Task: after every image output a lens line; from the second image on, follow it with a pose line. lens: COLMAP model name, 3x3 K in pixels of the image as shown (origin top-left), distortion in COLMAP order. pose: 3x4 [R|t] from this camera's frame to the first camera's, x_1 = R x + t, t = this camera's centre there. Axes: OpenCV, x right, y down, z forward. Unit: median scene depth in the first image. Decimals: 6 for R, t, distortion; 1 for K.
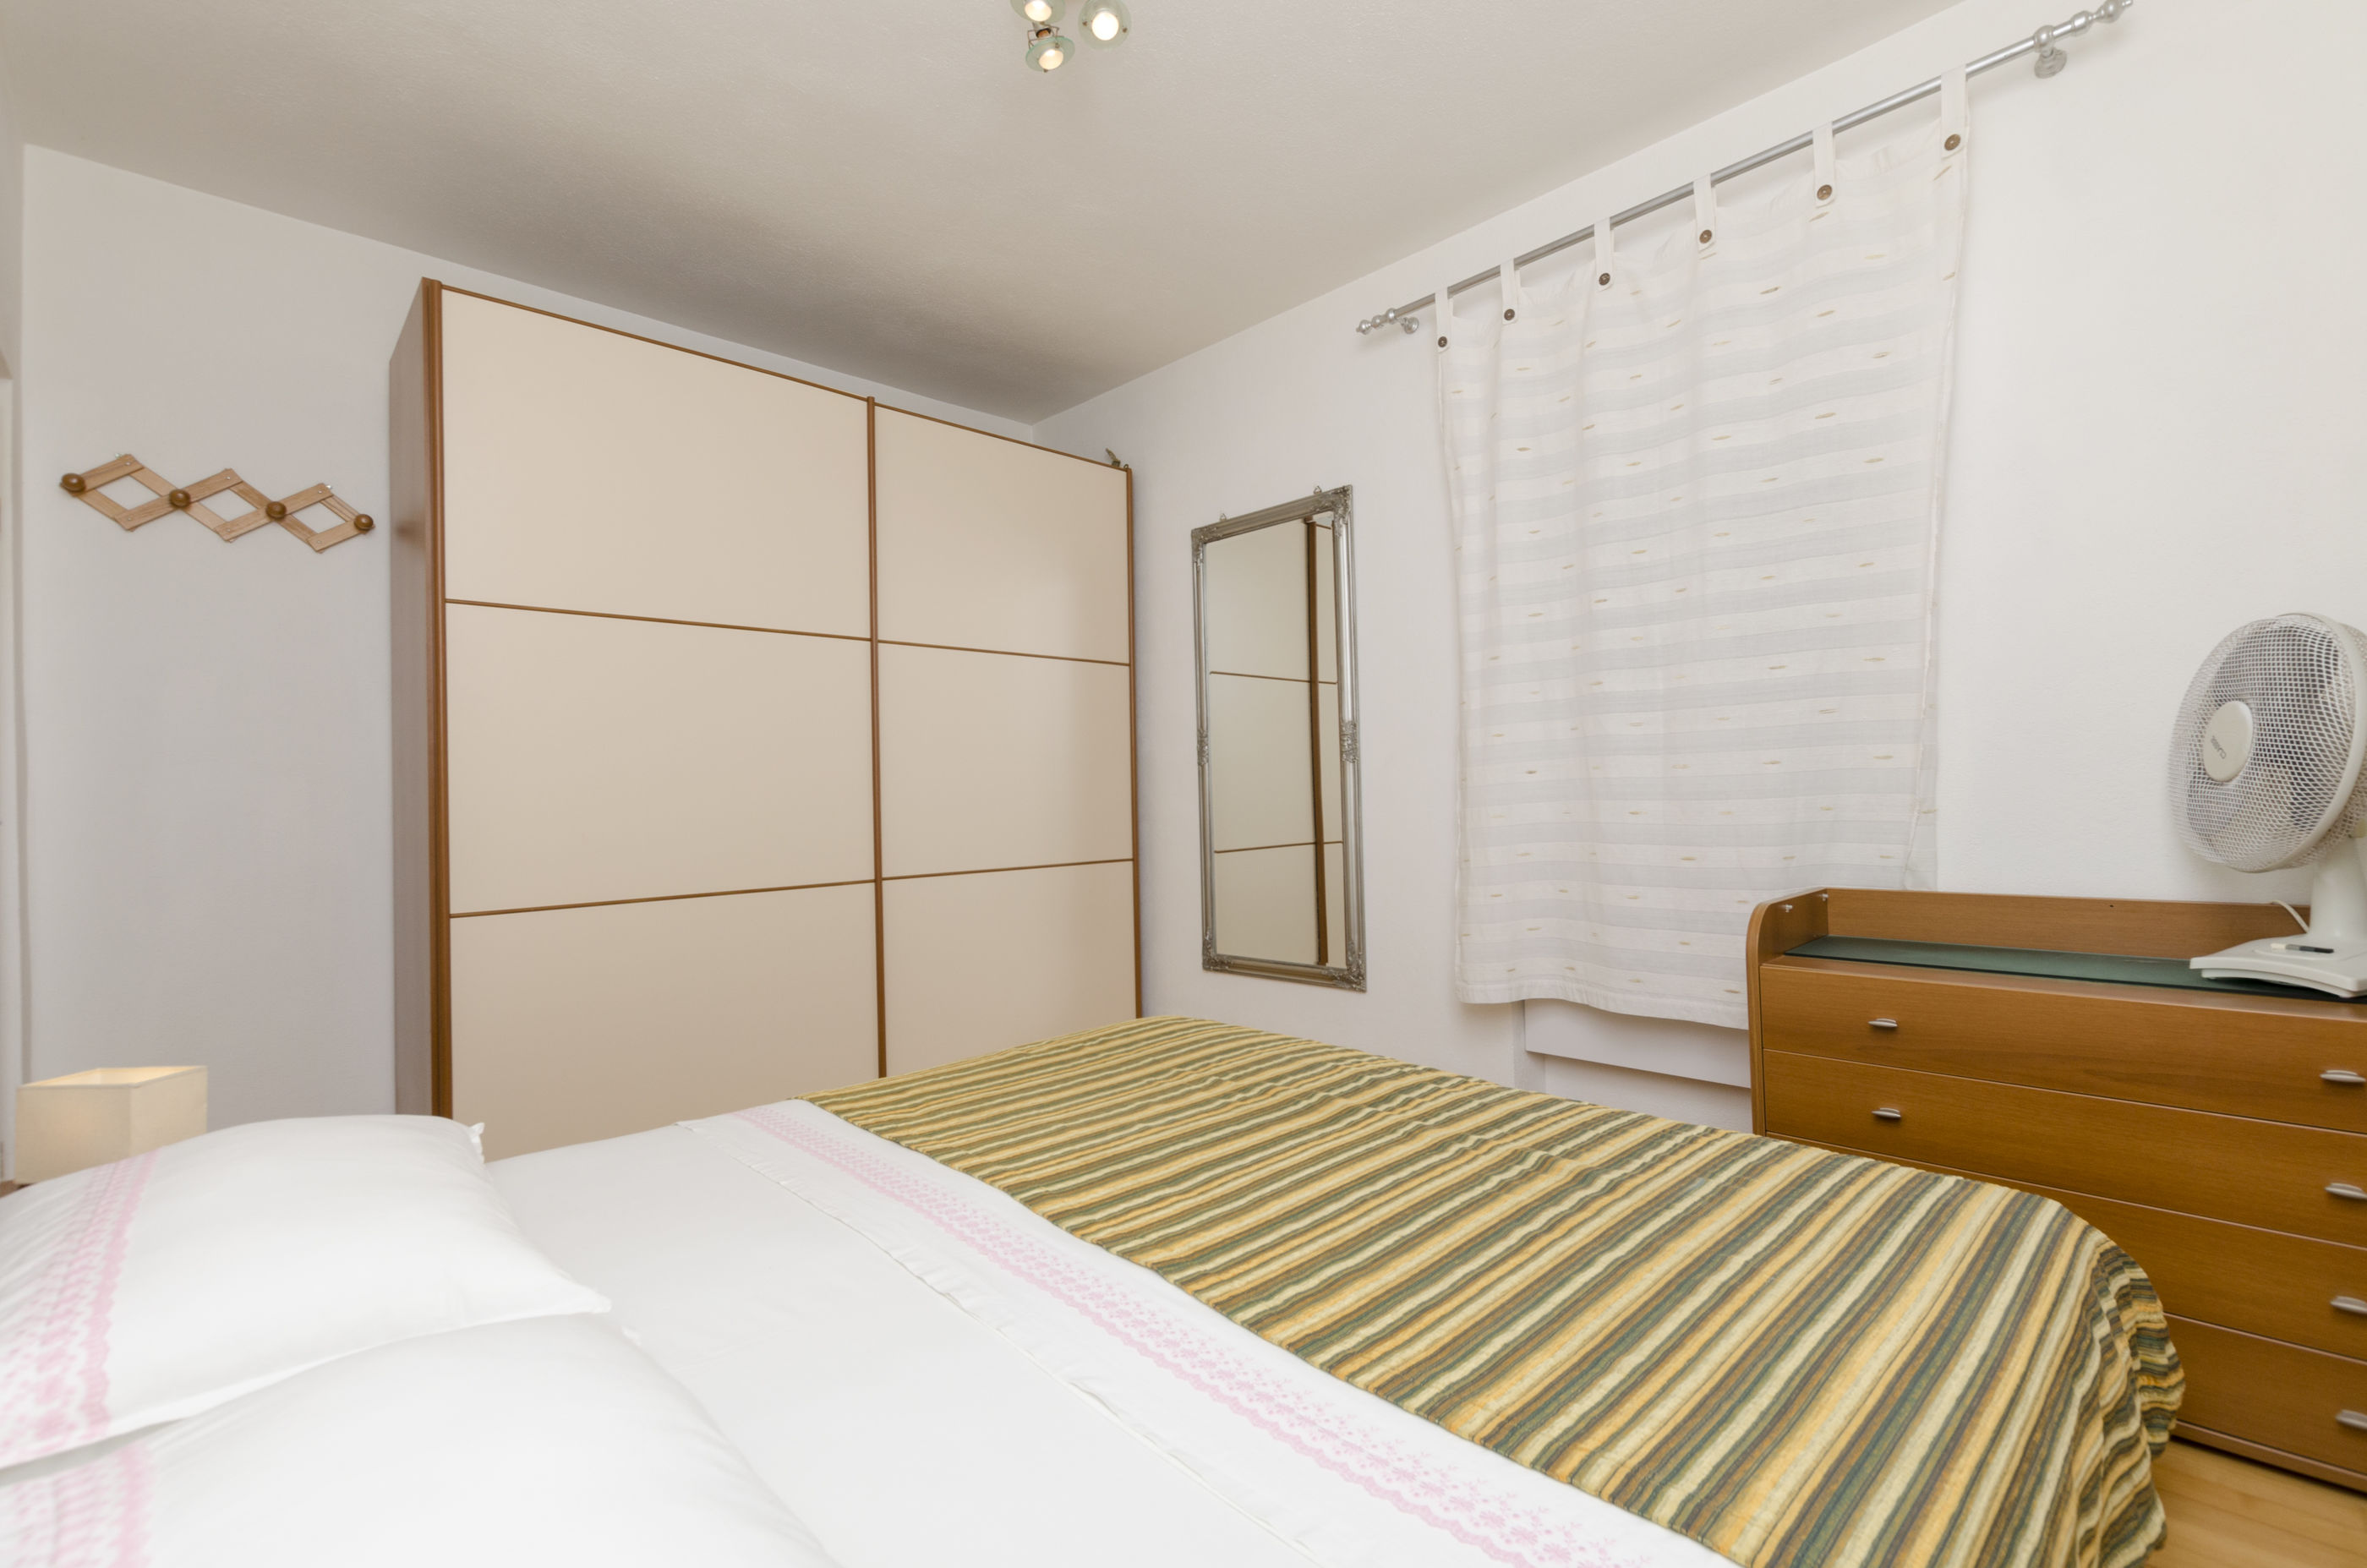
lens RADIAL K [[1025.2, 0, 1189.5], [0, 1025.2, 785.1], [0, 0, 1]] dist [0.010444, -0.005061]
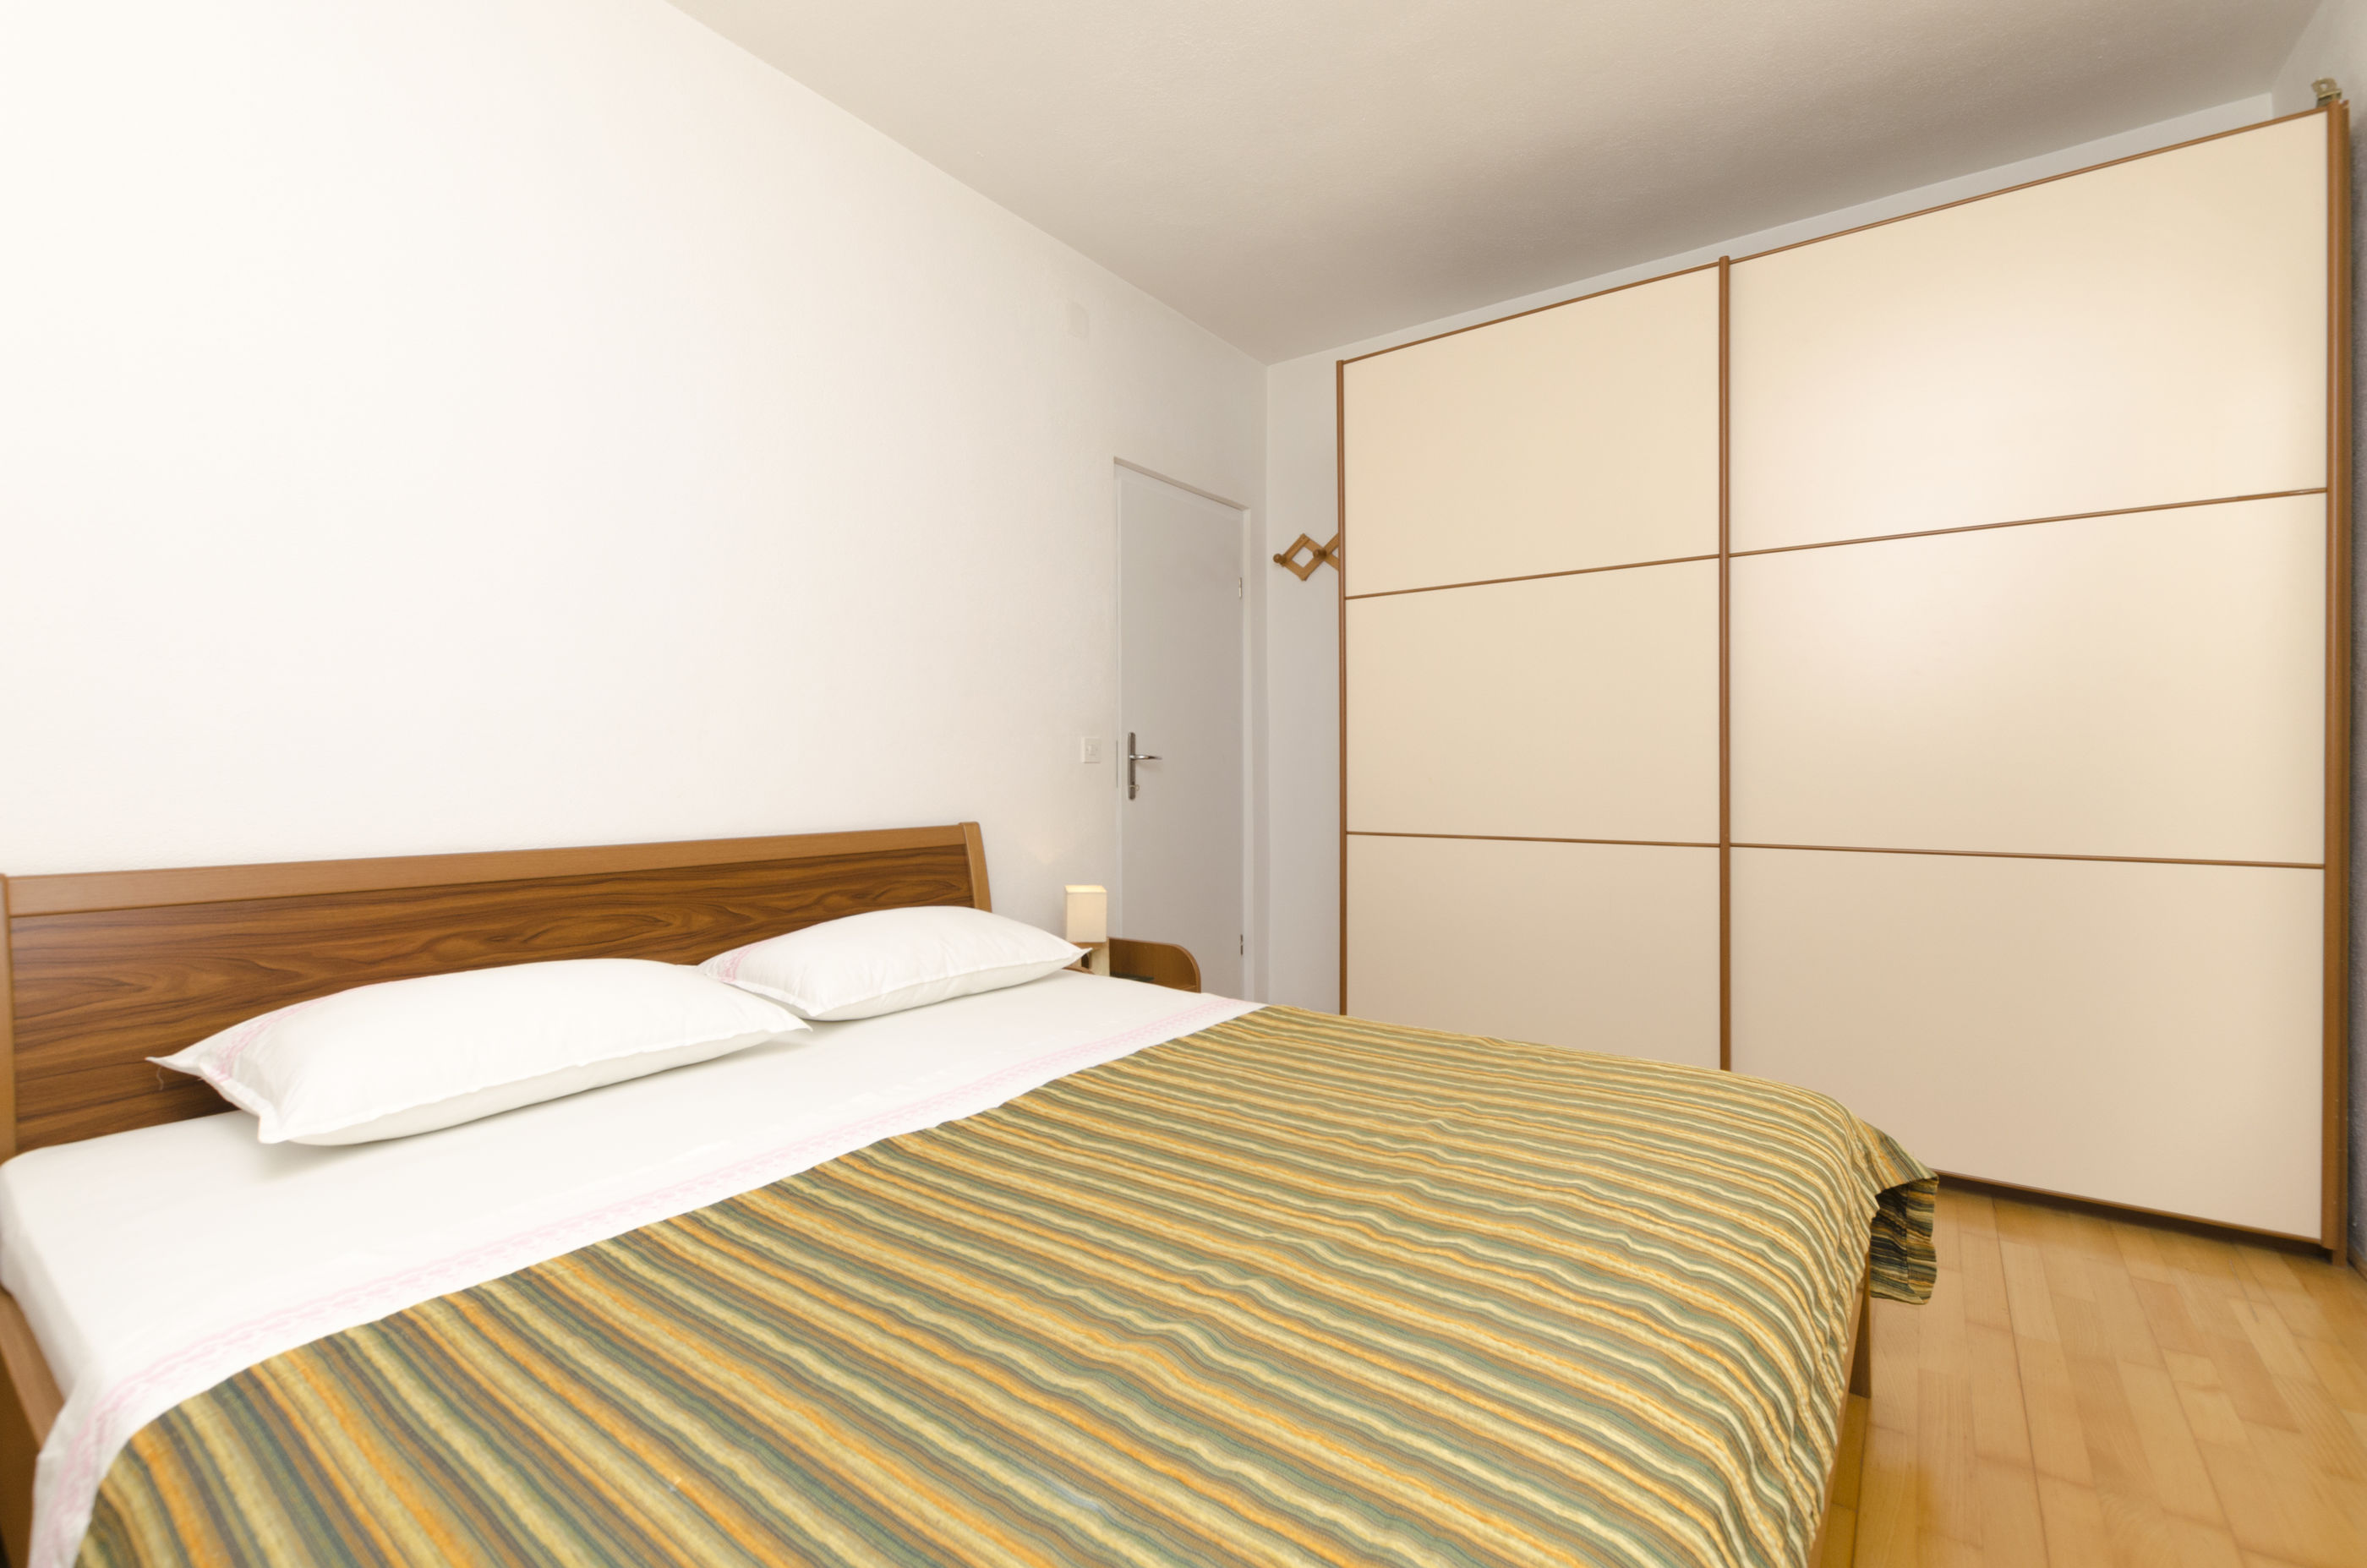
lens RADIAL K [[1025.2, 0, 1188.2], [0, 1025.2, 783.7], [0, 0, 1]] dist [0.010444, -0.005061]
pose [[0.179689, 0.036124, -0.983060, 0.770326], [0.007532, 0.999246, 0.038096, 0.013681], [0.983695, -0.014250, 0.179282, 0.752599]]
